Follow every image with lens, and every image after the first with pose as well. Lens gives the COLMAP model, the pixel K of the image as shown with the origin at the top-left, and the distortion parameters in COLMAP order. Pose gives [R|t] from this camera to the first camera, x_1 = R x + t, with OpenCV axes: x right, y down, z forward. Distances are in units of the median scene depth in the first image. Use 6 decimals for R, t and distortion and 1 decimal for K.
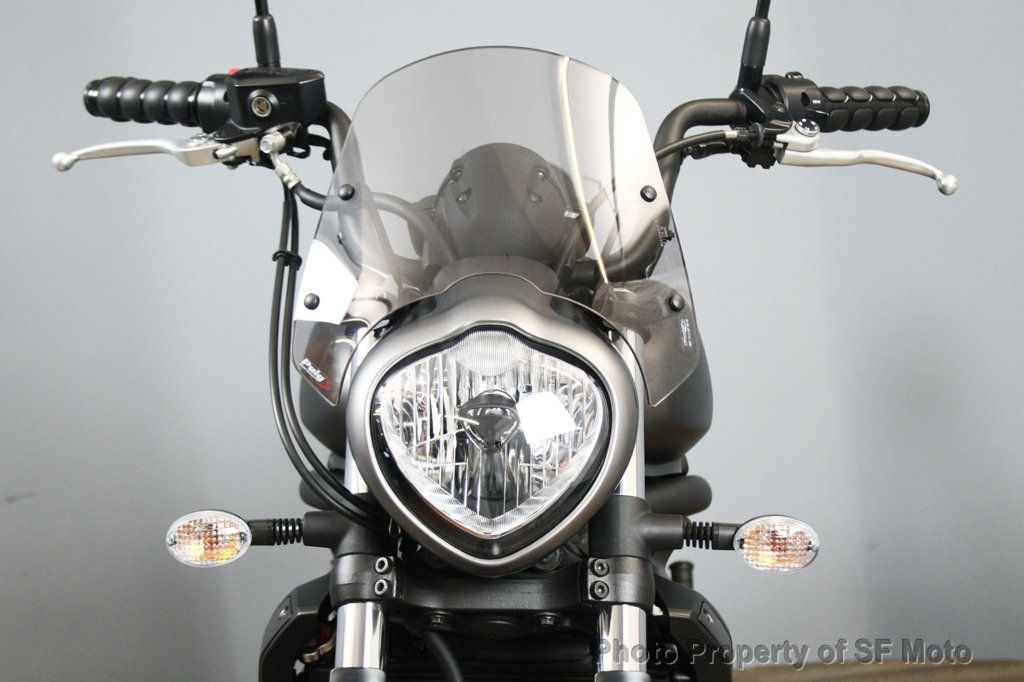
lens RADIAL K [[1862.1, 0, 512.0], [0, 1862.1, 341.0], [0, 0, 1]] dist [-0.048070, 0.154142]
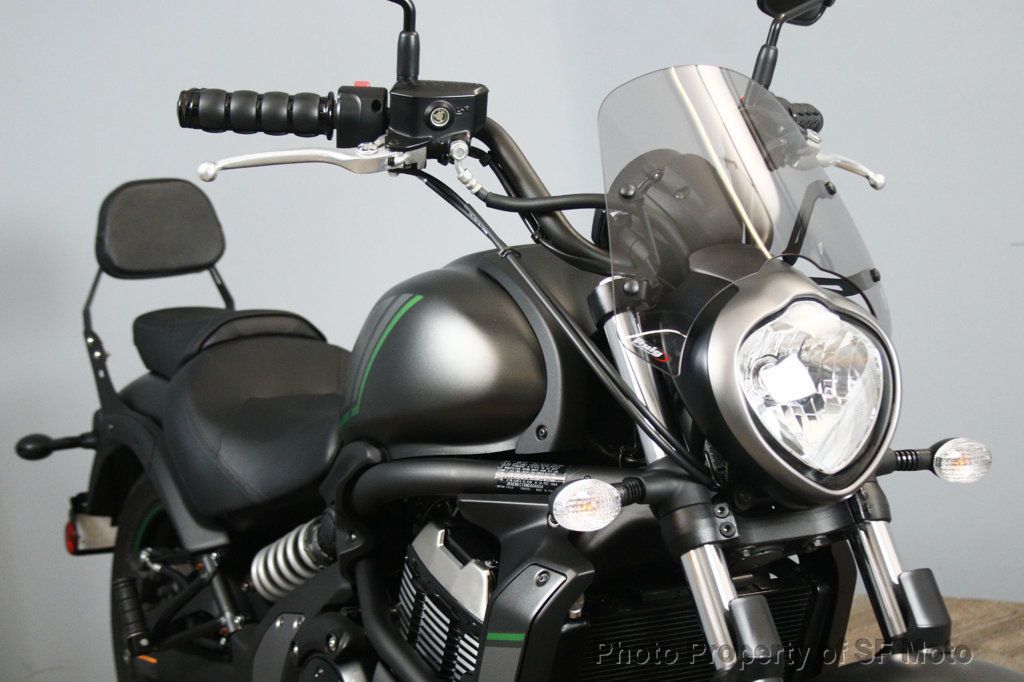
lens RADIAL K [[1890.3, 0, 512.0], [0, 1890.3, 341.0], [0, 0, 1]] dist [-0.023033, 0.082000]
pose [[0.828531, -0.061290, 0.556579, -0.746684], [0.070384, 0.997507, 0.005069, 0.000036], [-0.555503, 0.034974, 0.830779, 0.080816]]
